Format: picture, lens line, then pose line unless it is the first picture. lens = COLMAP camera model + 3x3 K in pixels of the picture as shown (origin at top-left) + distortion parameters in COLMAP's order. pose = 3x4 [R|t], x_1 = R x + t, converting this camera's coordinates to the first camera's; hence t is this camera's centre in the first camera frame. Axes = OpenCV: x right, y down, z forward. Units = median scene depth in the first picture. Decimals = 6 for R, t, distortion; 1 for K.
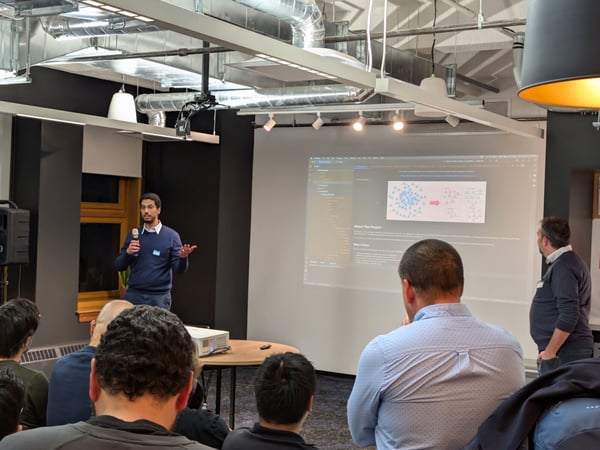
lens RADIAL K [[904.0, 0, 300.8], [0, 904.0, 223.7], [0, 0, 1]] dist [0.009695, 0.000000]
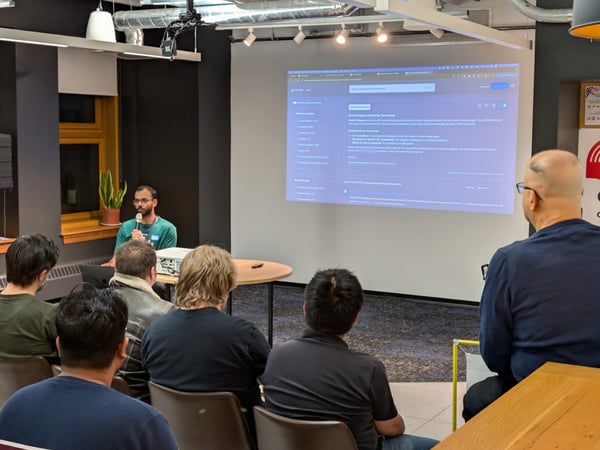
lens RADIAL K [[904.0, 0, 303.5], [0, 904.0, 226.6], [0, 0, 1]] dist [0.009695, 0.000000]
pose [[0.998747, -0.032142, 0.038363, -0.023089], [0.027986, 0.994146, 0.104359, -0.009296], [-0.041493, -0.103155, 0.993799, -0.000682]]
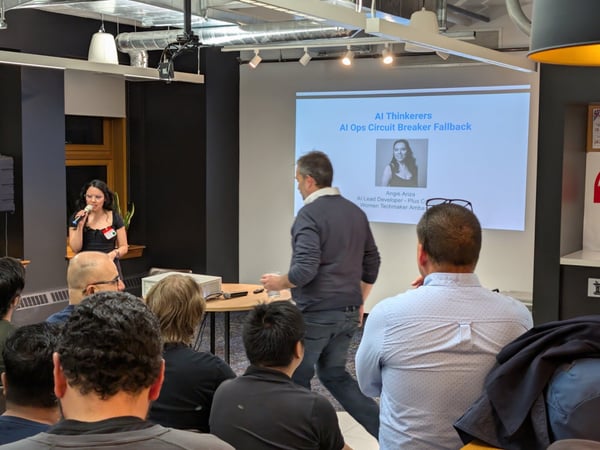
lens RADIAL K [[904.0, 0, 303.4], [0, 904.0, 231.5], [0, 0, 1]] dist [0.009695, 0.000000]
pose [[0.999517, -0.027855, 0.013815, -0.001590], [0.026553, 0.995870, 0.086822, -0.011197], [-0.016176, -0.086413, 0.996128, 0.014746]]
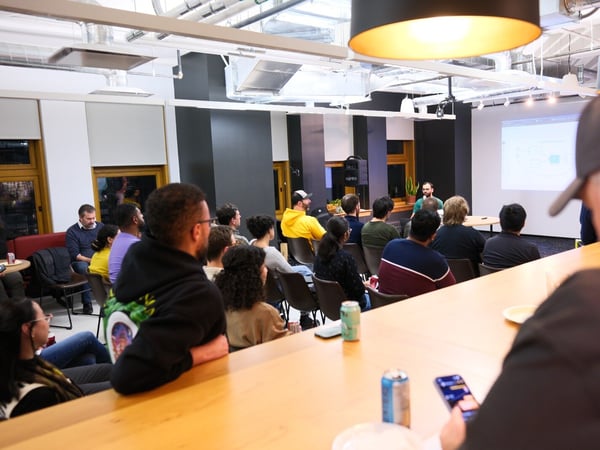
lens RADIAL K [[495.3, 0, 336.7], [0, 495.3, 233.3], [0, 0, 1]] dist [-0.035963, -0.020184]
pose [[0.950196, -0.031873, -0.310019, -0.010717], [0.073615, 0.989562, 0.123888, 0.007103], [0.302834, -0.140540, 0.942624, -0.145223]]
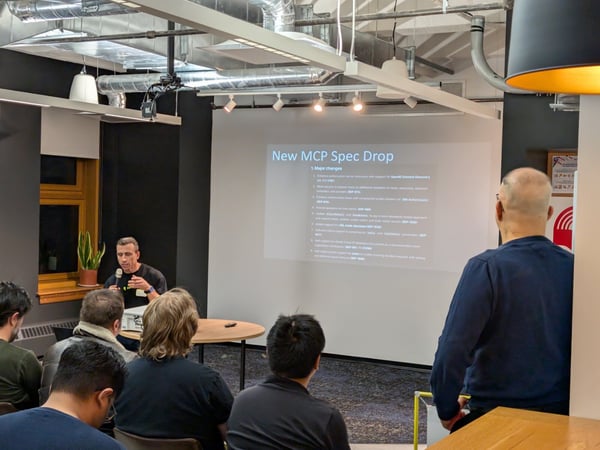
lens RADIAL K [[904.0, 0, 302.8], [0, 904.0, 229.7], [0, 0, 1]] dist [0.009695, 0.000000]
pose [[0.998227, -0.009472, 0.058770, -0.015781], [0.007800, 0.999560, 0.028612, 0.000476], [-0.059015, -0.028103, 0.997861, -0.017663]]
